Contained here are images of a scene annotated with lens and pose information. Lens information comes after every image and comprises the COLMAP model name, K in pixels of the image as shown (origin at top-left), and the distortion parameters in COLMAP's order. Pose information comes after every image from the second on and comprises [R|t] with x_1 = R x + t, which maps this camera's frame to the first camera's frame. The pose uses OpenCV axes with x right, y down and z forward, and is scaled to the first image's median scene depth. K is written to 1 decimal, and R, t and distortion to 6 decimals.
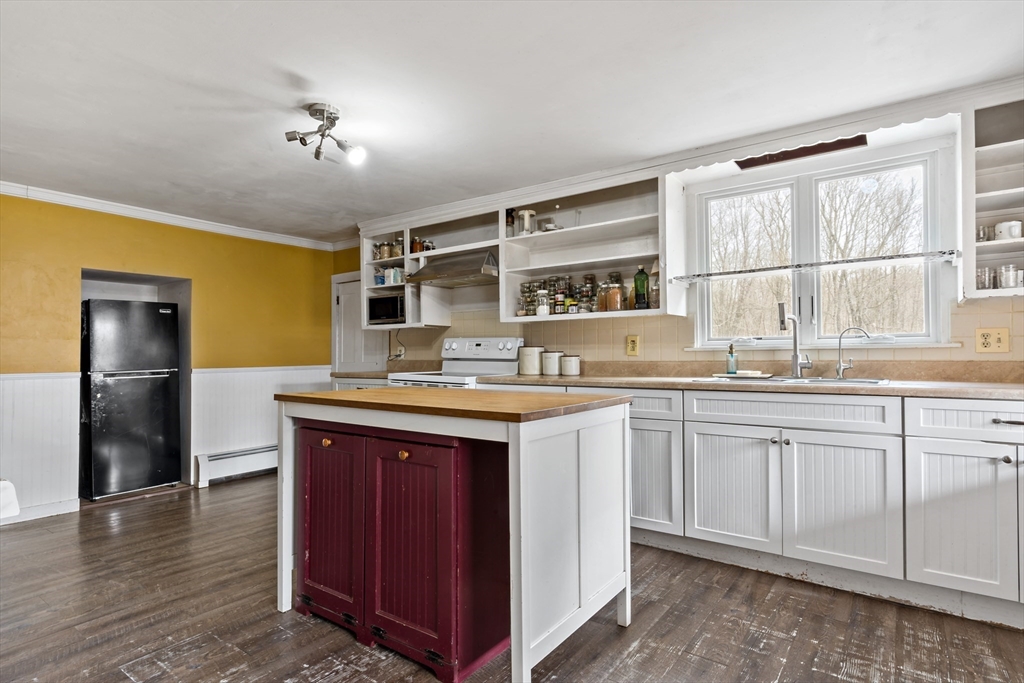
lens RADIAL K [[545.5, 0, 507.5], [0, 545.5, 344.5], [0, 0, 1]] dist [-0.002905, -0.000482]
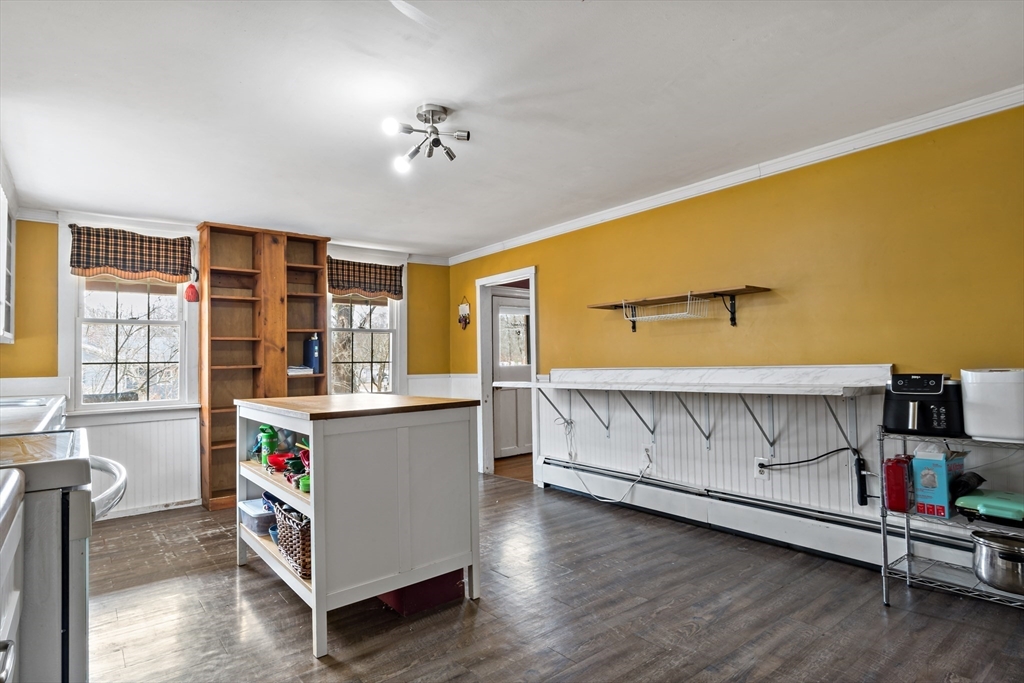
lens RADIAL K [[545.5, 0, 517.1], [0, 545.5, 347.8], [0, 0, 1]] dist [-0.002905, -0.000482]
pose [[-0.971612, 0.029995, 0.234672, -0.464782], [0.020102, 0.998810, -0.044437, 0.019023], [-0.235725, -0.038458, -0.971058, 1.259039]]
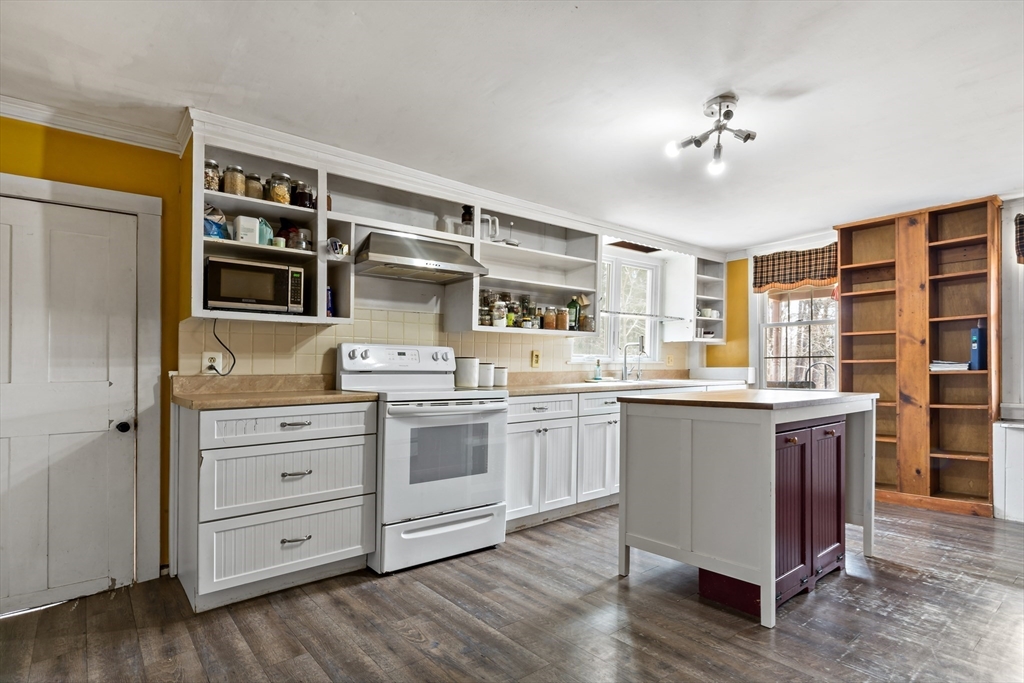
lens RADIAL K [[545.5, 0, 526.7], [0, 545.5, 362.3], [0, 0, 1]] dist [-0.002905, -0.000482]
pose [[0.224259, 0.016253, 0.974394, -0.901693], [-0.013760, 0.999814, -0.013510, 0.024497], [-0.974432, -0.010378, 0.224441, 0.733691]]
